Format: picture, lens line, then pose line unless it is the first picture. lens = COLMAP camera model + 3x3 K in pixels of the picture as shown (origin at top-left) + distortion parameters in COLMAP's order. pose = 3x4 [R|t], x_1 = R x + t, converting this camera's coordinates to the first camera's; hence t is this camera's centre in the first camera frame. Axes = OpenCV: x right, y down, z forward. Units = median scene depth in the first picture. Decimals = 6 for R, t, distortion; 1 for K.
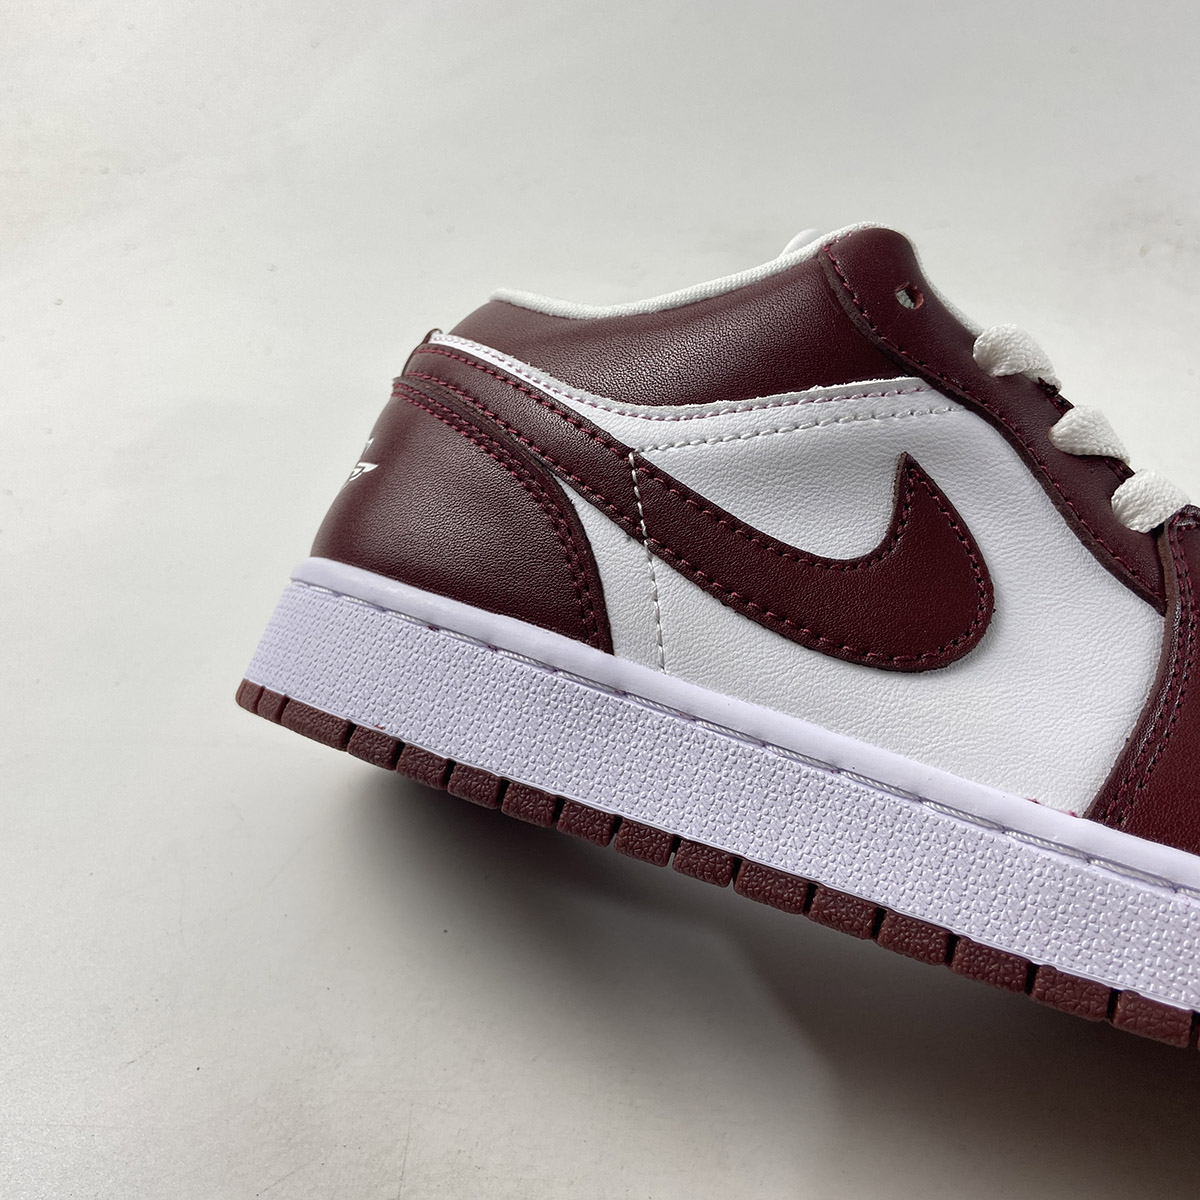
lens RADIAL K [[1133.4, 0, 591.7], [0, 1133.4, 598.9], [0, 0, 1]] dist [0.090089, -0.010297]
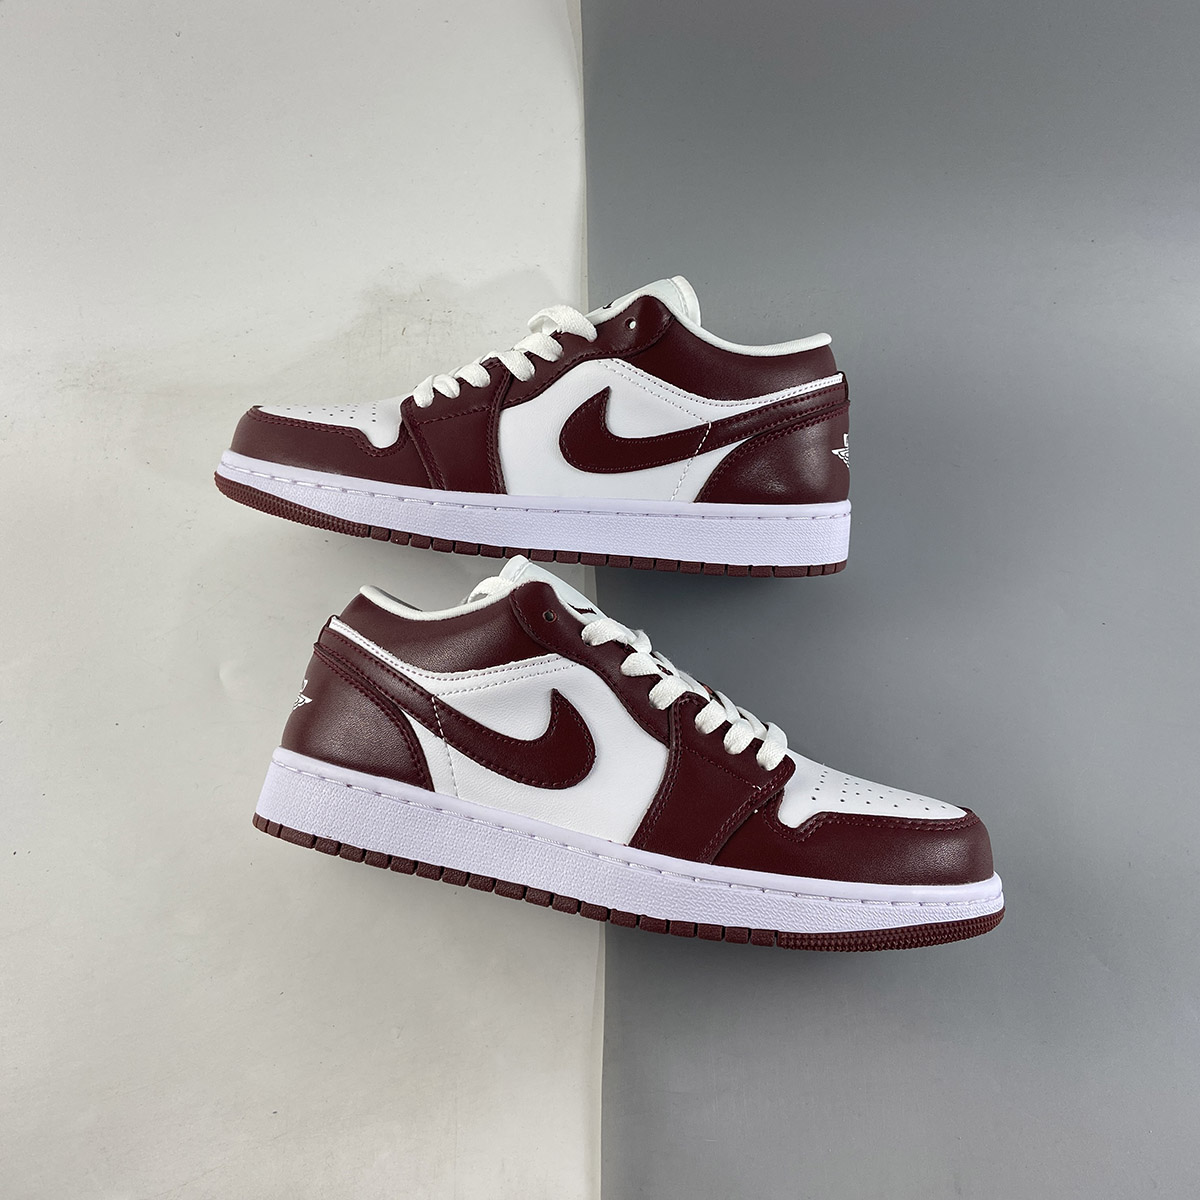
lens RADIAL K [[1132.7, 0, 600.0], [0, 1132.7, 600.0], [0, 0, 1]] dist [0.083106, 0.002633]
pose [[0.991480, -0.110404, 0.069121, 0.222429], [0.106394, 0.992558, 0.059240, -0.408524], [-0.075147, -0.051381, 0.995848, -1.168341]]
